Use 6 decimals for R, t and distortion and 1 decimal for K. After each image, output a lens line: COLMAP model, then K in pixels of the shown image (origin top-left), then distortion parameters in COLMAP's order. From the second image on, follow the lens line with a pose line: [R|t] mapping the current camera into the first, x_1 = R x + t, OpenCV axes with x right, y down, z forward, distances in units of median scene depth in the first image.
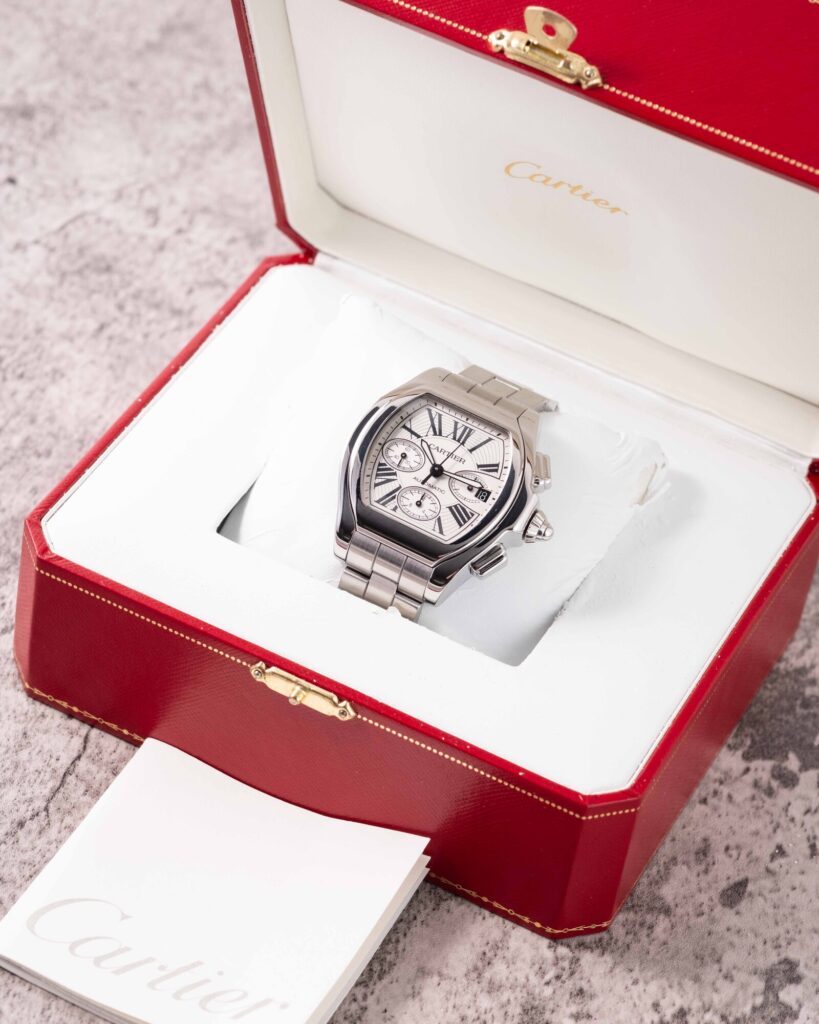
lens RADIAL K [[4291.1, 0, 412.5], [0, 4291.1, 513.2], [0, 0, 1]] dist [0.269083, 0.000000]
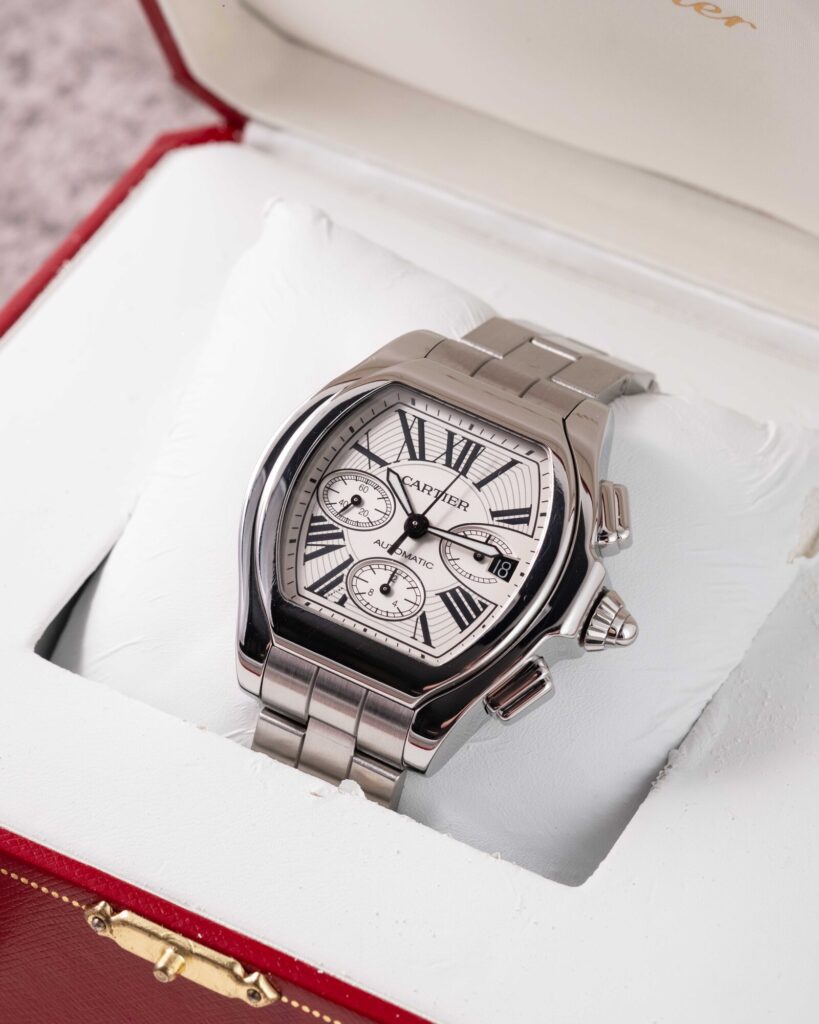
lens RADIAL K [[4291.1, 0, 403.9], [0, 4291.1, 510.9], [0, 0, 1]] dist [0.269083, 0.000000]
pose [[0.994778, -0.048809, -0.089640, 0.052505], [0.052952, 0.997608, 0.044435, -0.035881], [0.087257, -0.048950, 0.994982, 0.460275]]
